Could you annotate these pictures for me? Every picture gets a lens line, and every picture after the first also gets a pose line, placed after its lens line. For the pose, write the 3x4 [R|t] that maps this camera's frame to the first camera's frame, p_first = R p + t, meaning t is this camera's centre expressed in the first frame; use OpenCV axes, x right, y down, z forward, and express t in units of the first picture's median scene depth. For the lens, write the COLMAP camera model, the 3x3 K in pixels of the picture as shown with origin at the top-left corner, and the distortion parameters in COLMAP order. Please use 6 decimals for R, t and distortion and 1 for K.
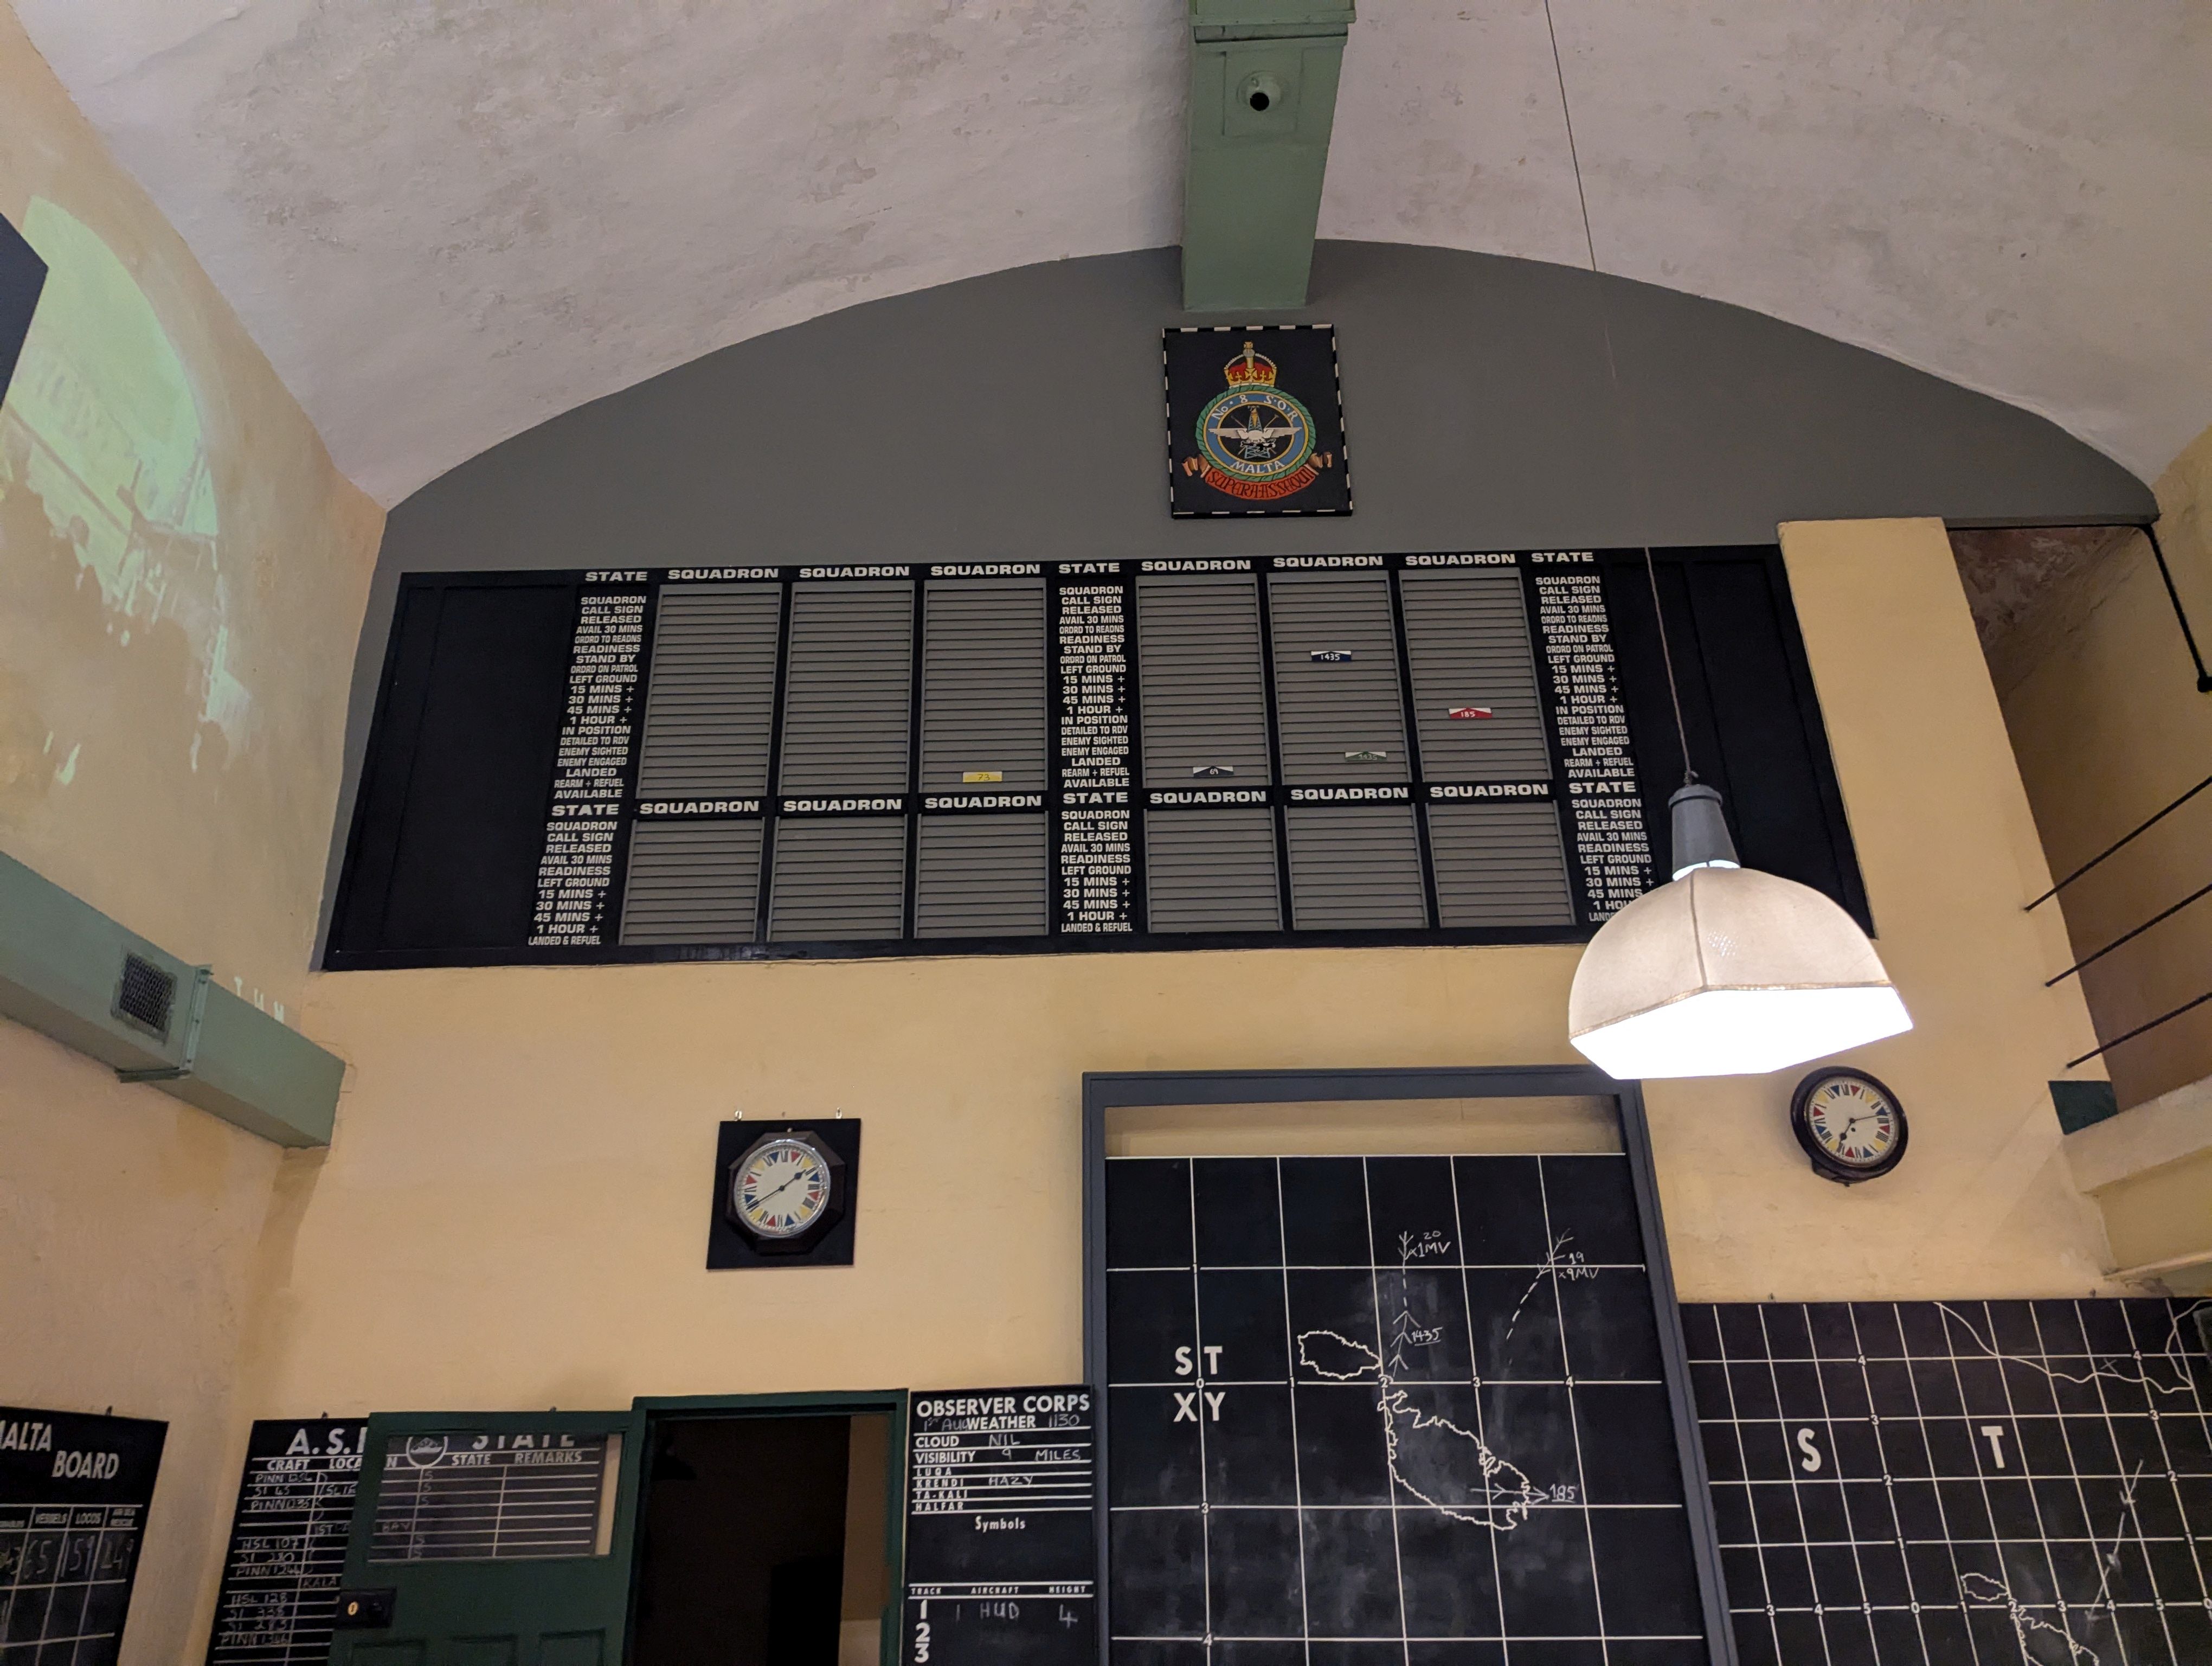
lens RADIAL K [[1491.0, 0, 1105.3], [0, 1491.0, 817.8], [0, 0, 1]] dist [0.029599, -0.023463]
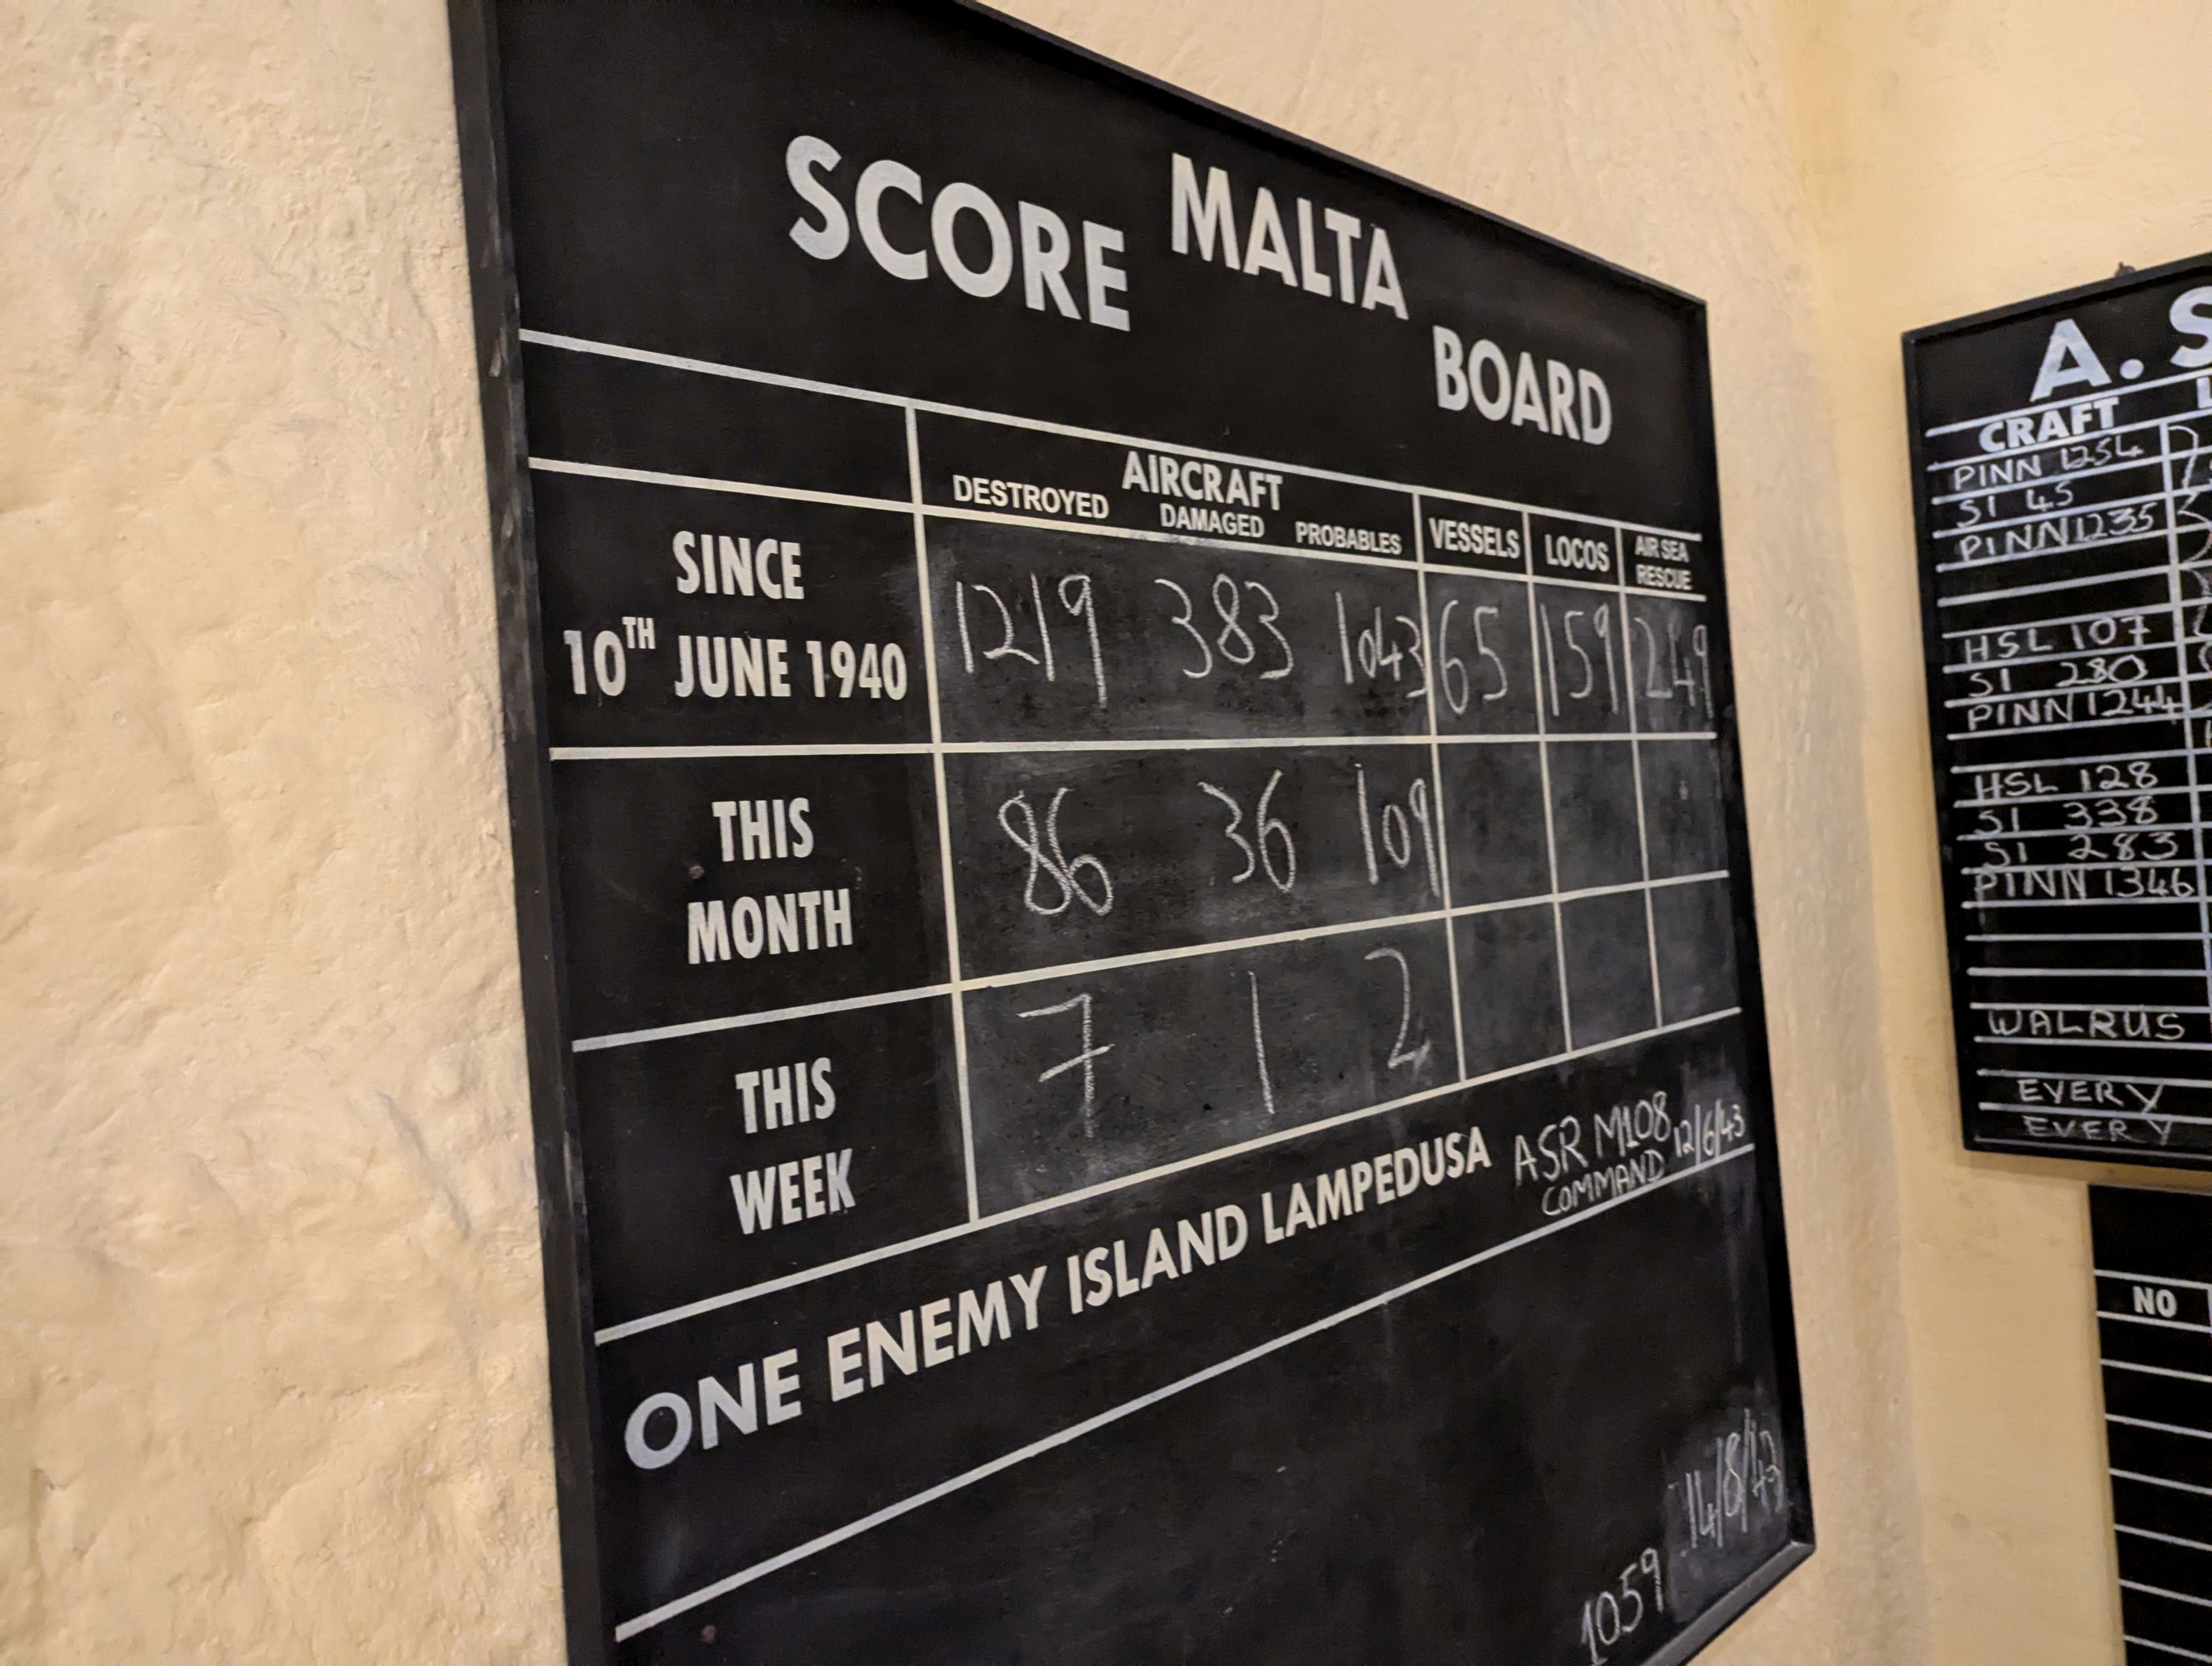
lens RADIAL K [[1491.0, 0, 1105.3], [0, 1491.0, 817.8], [0, 0, 1]] dist [0.029599, -0.023463]
pose [[0.690821, -0.037189, -0.722069, -0.462173], [0.352020, 0.889617, 0.290969, 0.345861], [0.631544, -0.455190, 0.627657, 0.635561]]
